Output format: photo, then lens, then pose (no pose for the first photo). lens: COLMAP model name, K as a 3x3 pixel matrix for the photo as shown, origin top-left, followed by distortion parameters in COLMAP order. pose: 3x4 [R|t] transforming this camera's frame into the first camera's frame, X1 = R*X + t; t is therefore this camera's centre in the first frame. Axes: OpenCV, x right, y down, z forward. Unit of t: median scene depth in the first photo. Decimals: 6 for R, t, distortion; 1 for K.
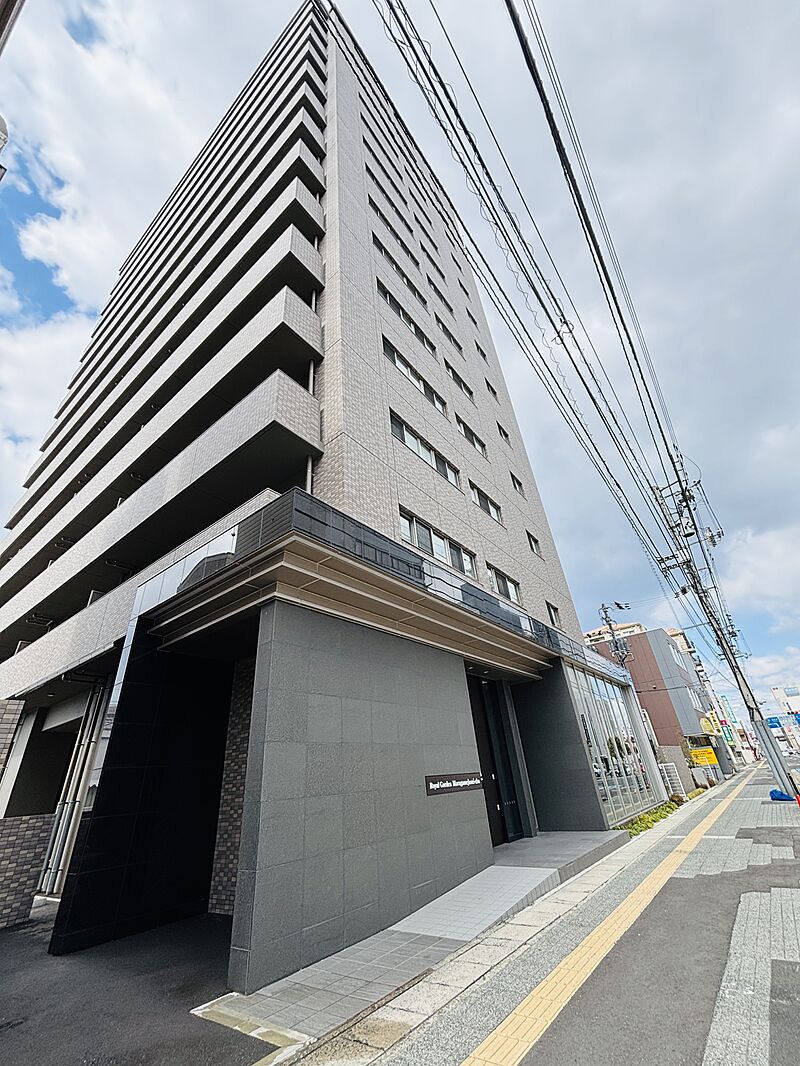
lens RADIAL K [[424.4, 0, 400.0], [0, 424.4, 533.0], [0, 0, 1]] dist [-0.009807, -0.000006]
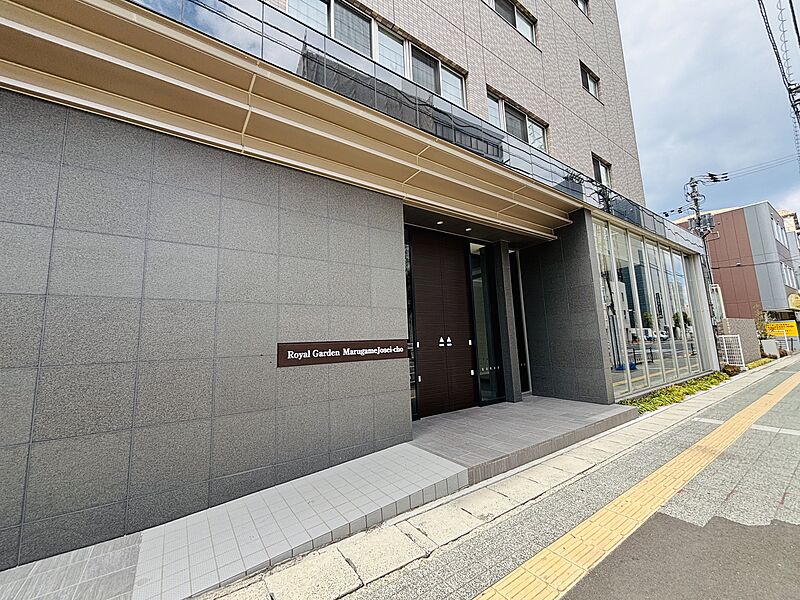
lens RADIAL K [[322.2, 0, 400.0], [0, 322.2, 300.0], [0, 0, 1]] dist [0.002745, 0.000169]
pose [[0.956387, 0.001615, -0.292098, 0.237607], [0.117595, 0.913241, 0.390079, 0.181595], [0.267386, -0.407416, 0.873222, 0.346032]]
